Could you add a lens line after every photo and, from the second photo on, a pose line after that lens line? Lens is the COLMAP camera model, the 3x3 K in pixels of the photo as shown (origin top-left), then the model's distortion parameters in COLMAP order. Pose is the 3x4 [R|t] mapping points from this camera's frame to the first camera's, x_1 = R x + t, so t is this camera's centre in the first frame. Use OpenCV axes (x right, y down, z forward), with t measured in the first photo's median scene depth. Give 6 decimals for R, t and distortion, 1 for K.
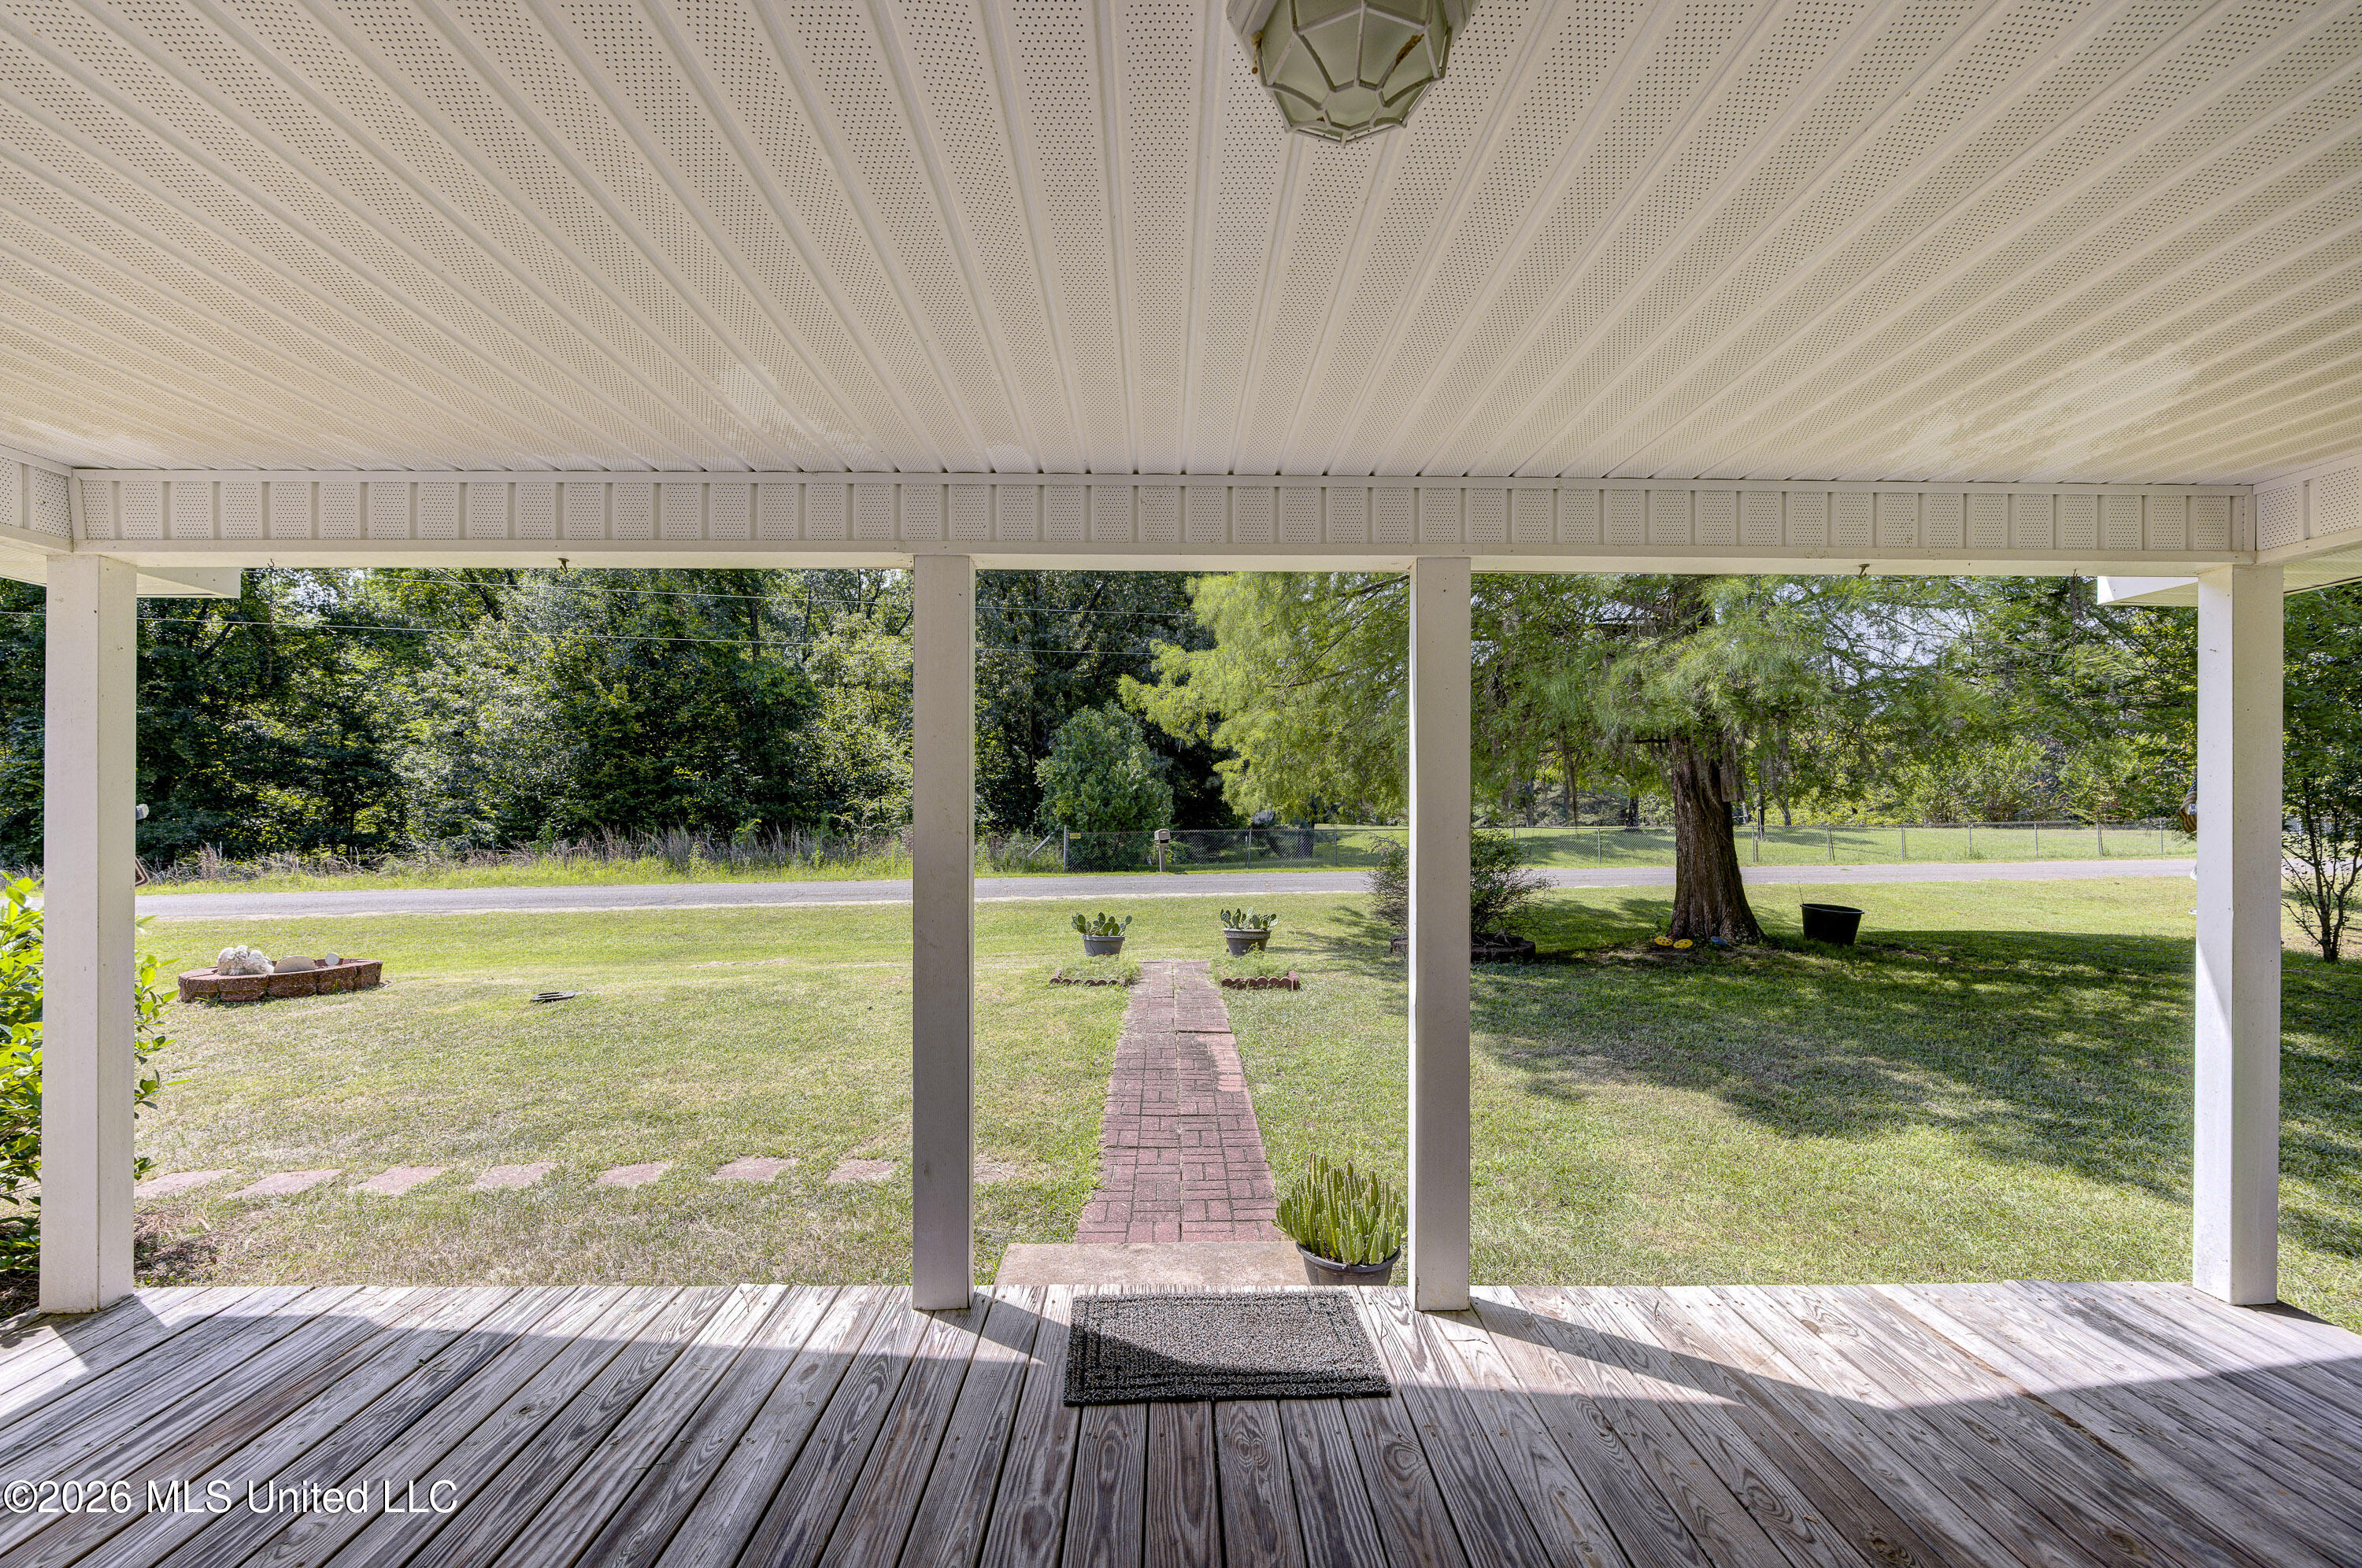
lens RADIAL K [[909.4, 0, 1180.8], [0, 909.4, 795.9], [0, 0, 1]] dist [-0.000223, -0.000104]
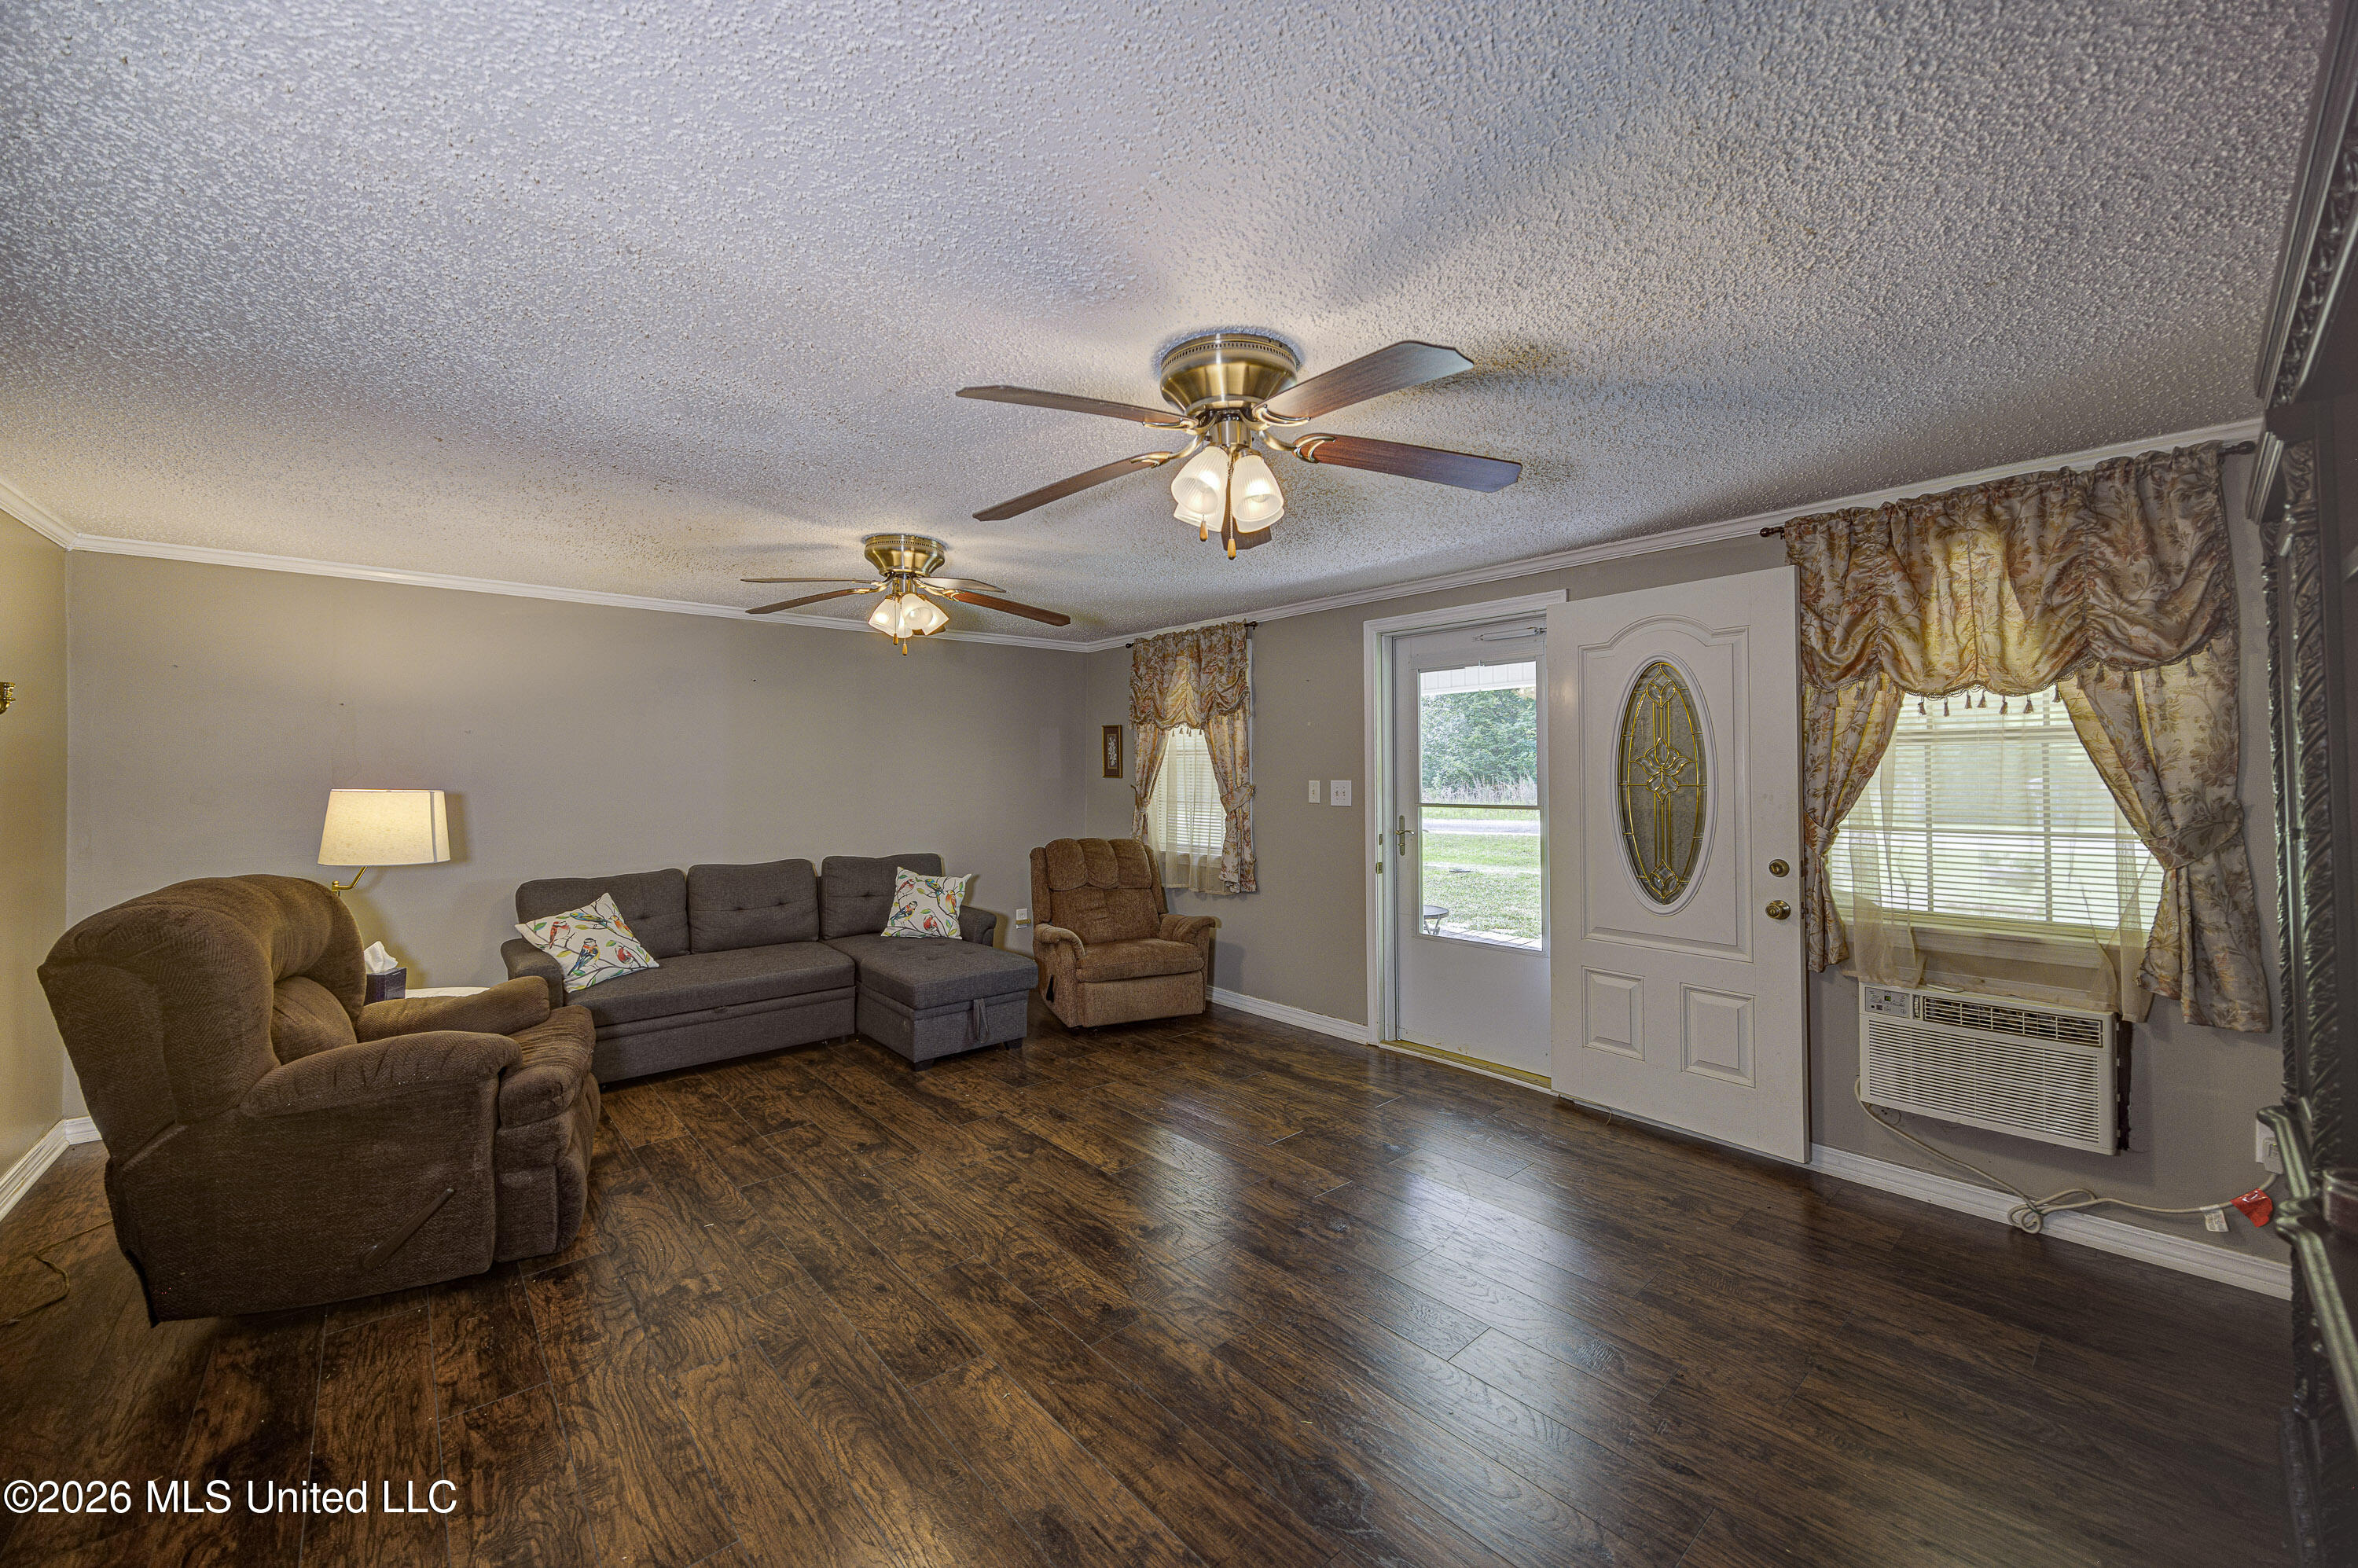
lens RADIAL K [[907.9, 0, 1188.4], [0, 907.9, 766.3], [0, 0, 1]] dist [-0.000223, -0.000104]
pose [[0.648665, -0.009911, -0.761009, 0.659692], [0.026776, 0.999593, 0.009805, -0.040069], [0.760603, -0.026737, 0.648667, -1.132550]]
